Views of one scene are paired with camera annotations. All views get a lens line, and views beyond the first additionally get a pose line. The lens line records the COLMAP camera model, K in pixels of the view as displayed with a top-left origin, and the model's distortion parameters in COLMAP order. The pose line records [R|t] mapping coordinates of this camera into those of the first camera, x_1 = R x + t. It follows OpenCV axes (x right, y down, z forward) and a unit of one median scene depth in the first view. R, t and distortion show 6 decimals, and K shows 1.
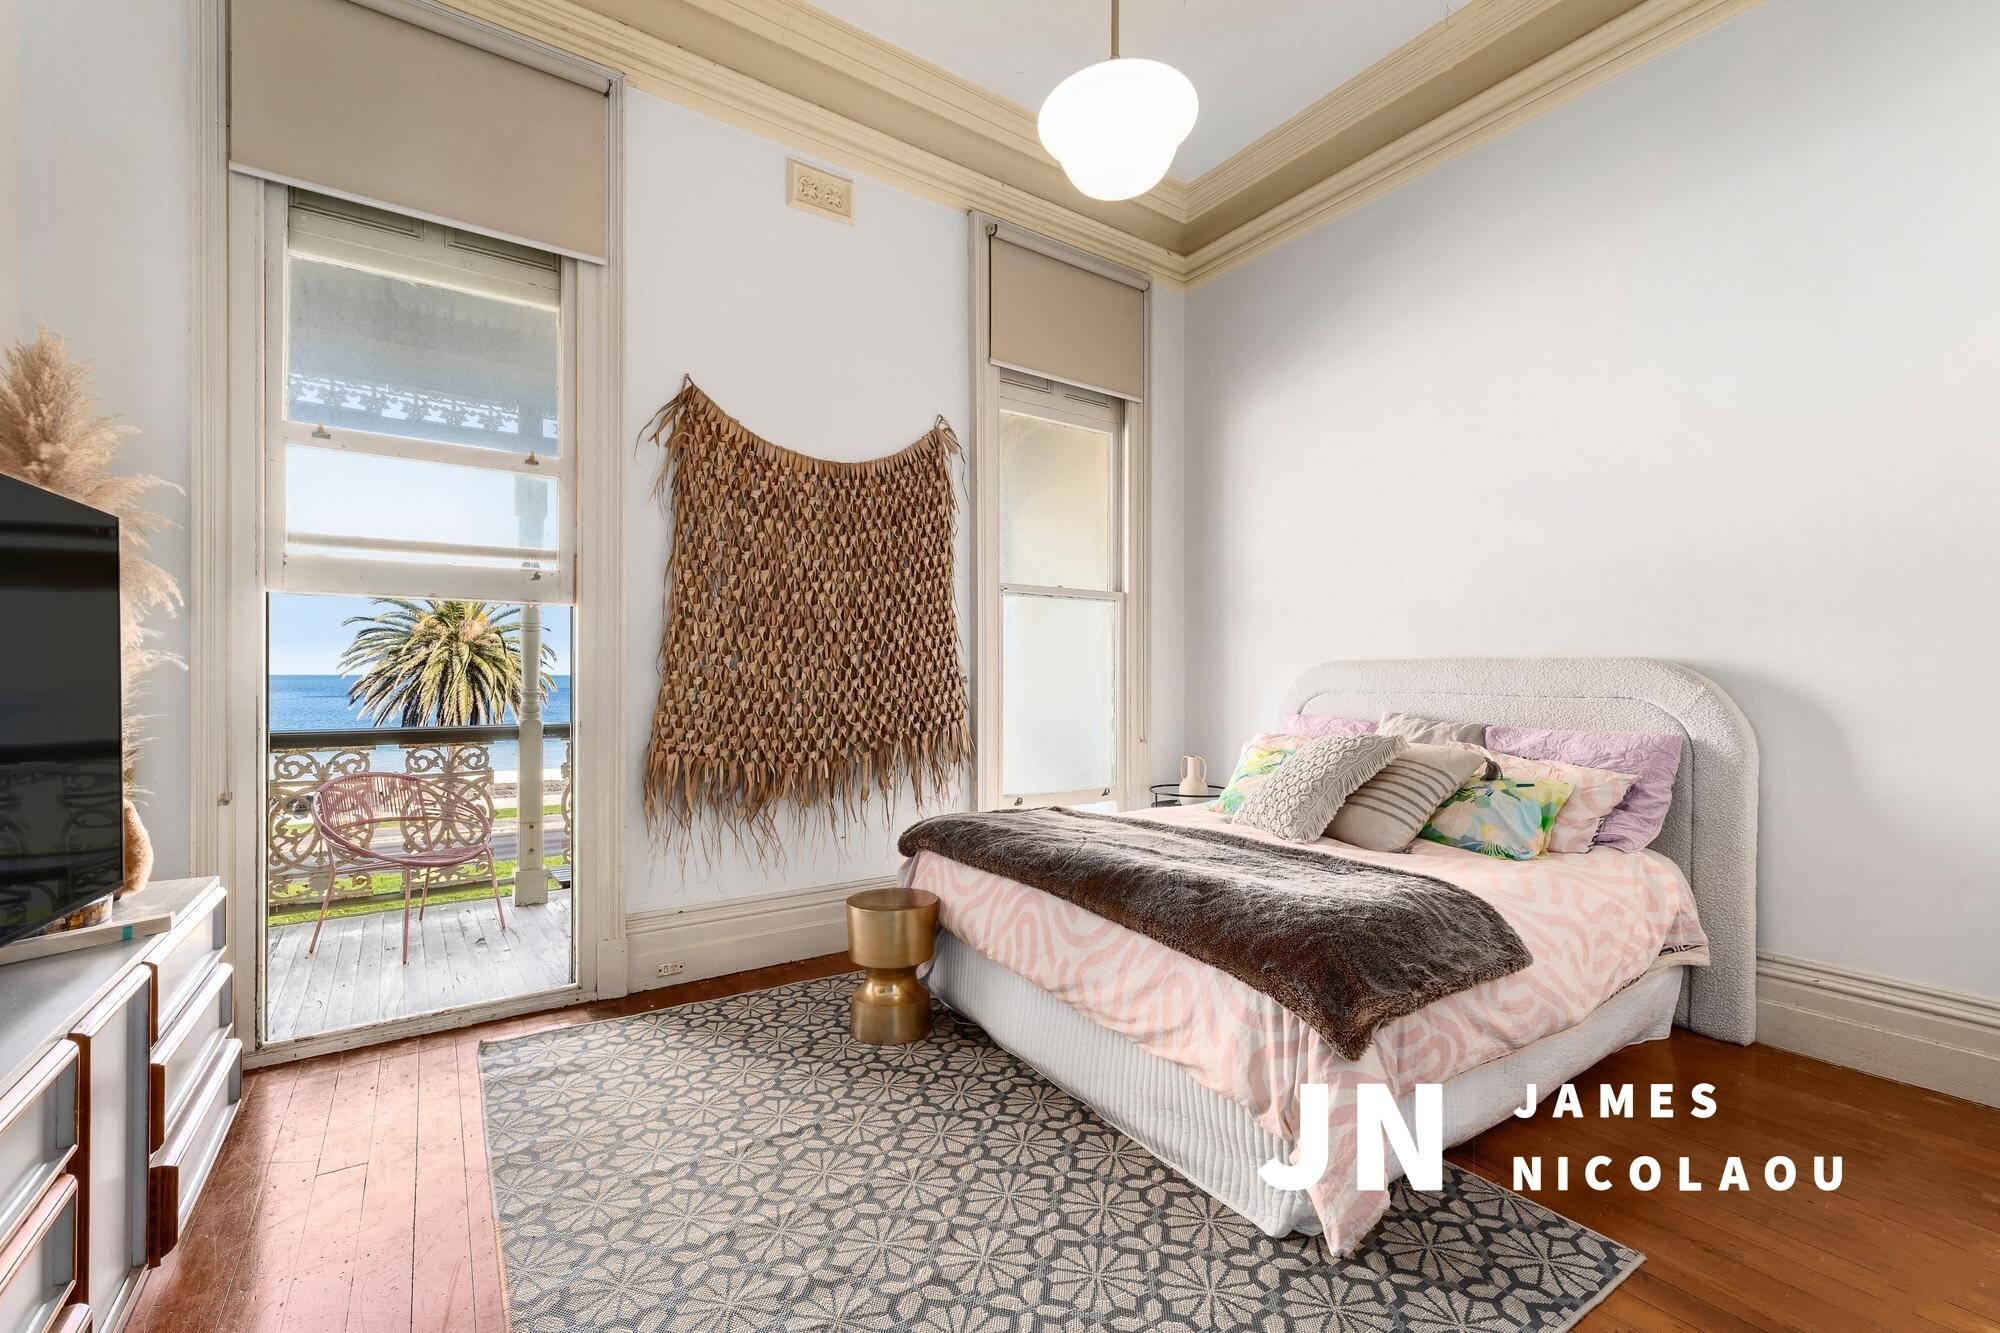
lens RADIAL K [[824.7, 0, 1000.0], [0, 824.7, 666.5], [0, 0, 1]] dist [-0.000565, -0.000048]
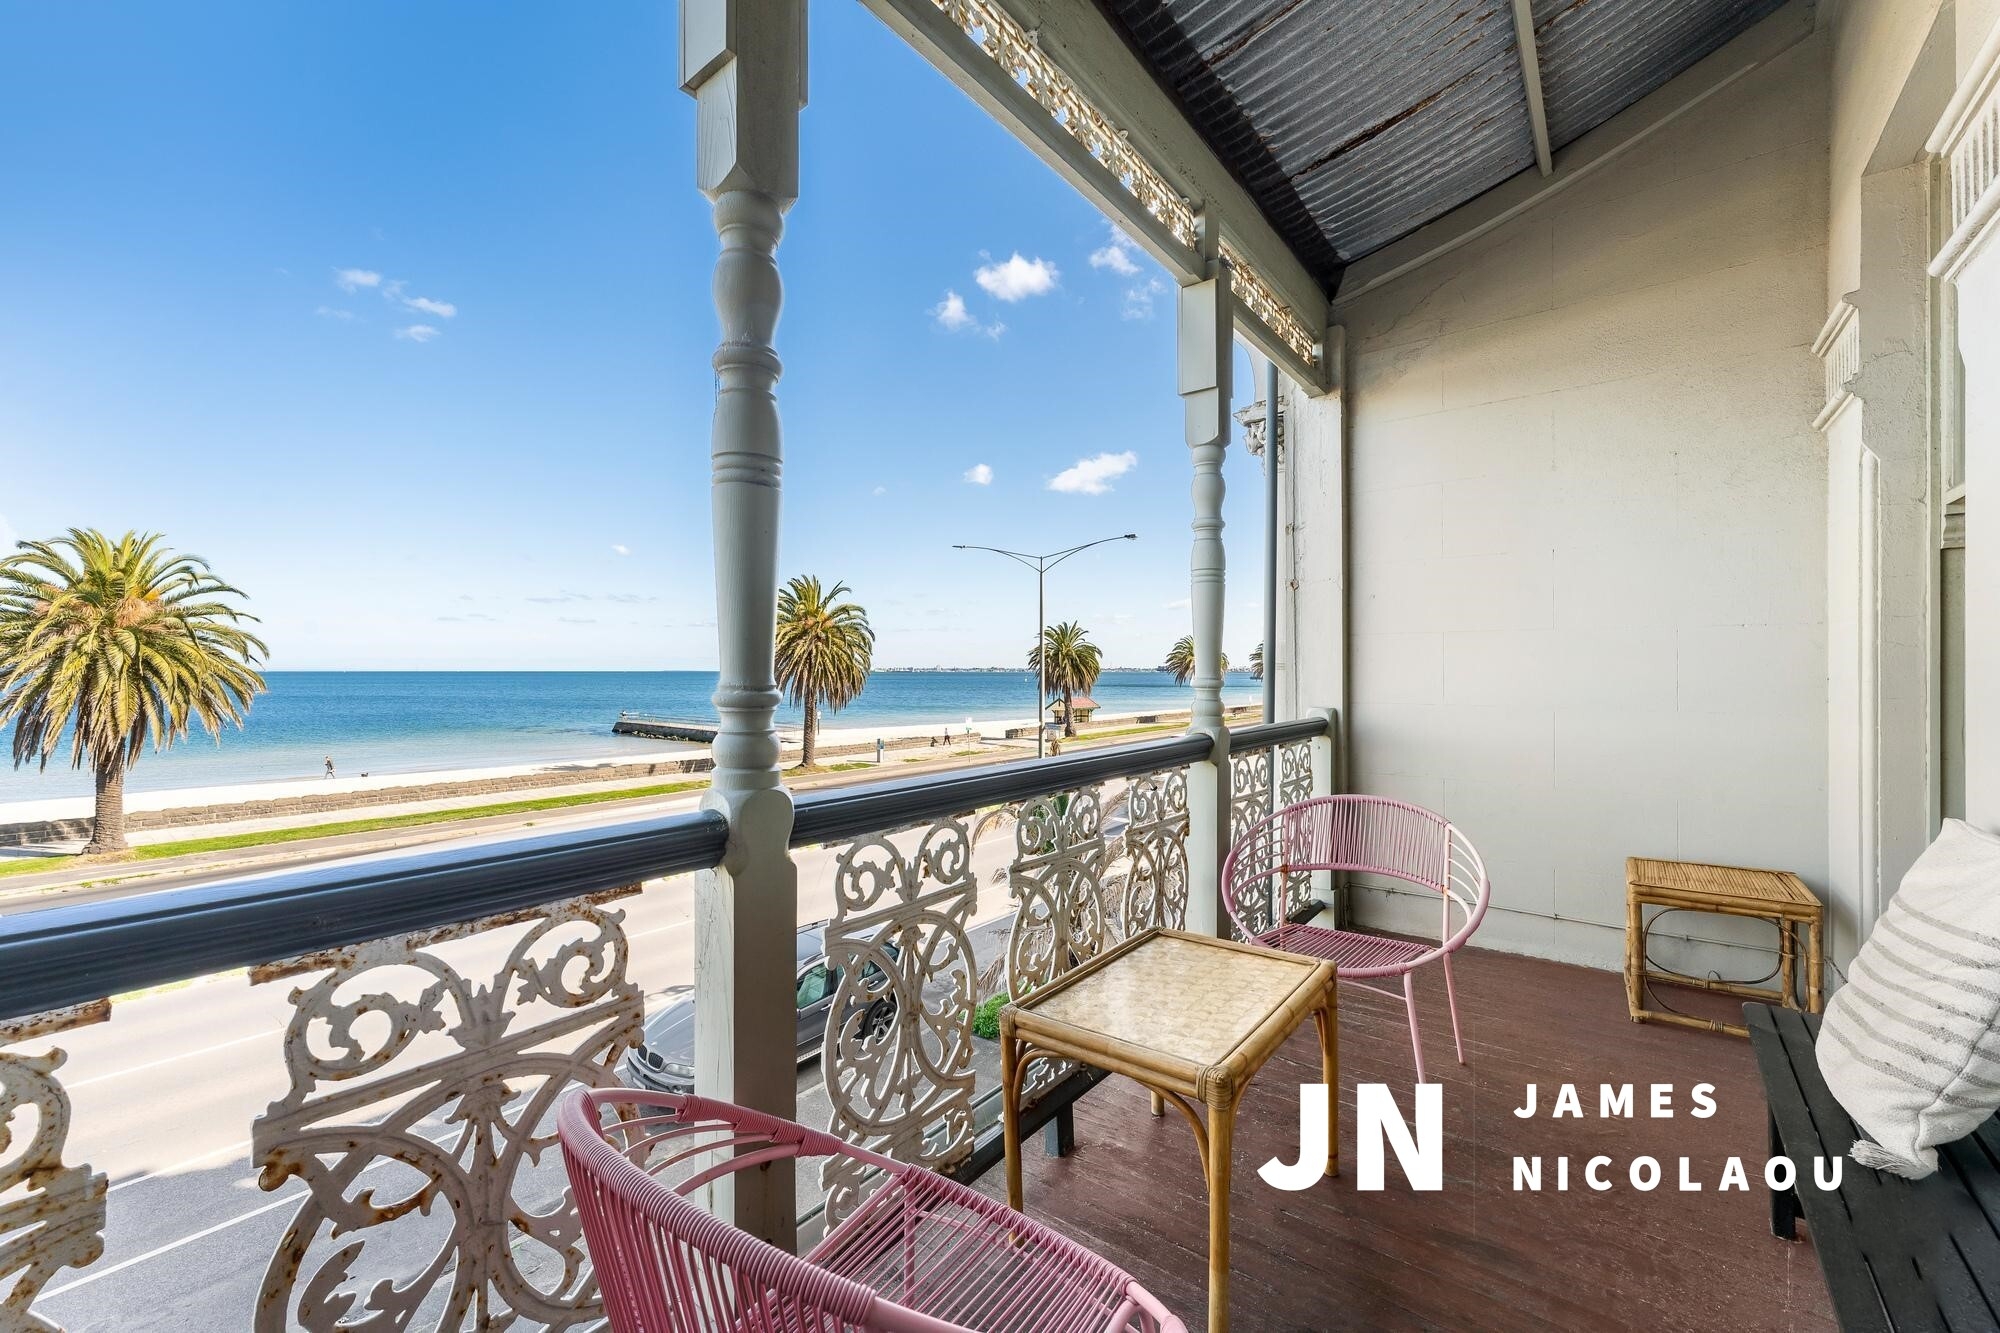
lens RADIAL K [[782.1, 0, 1000.0], [0, 782.1, 666.5], [0, 0, 1]] dist [-0.000366, -0.000046]
pose [[0.962516, 0.001334, 0.271221, -0.162703], [-0.002200, 0.999993, 0.002889, 0.005607], [-0.271215, -0.003378, 0.962513, 0.206473]]
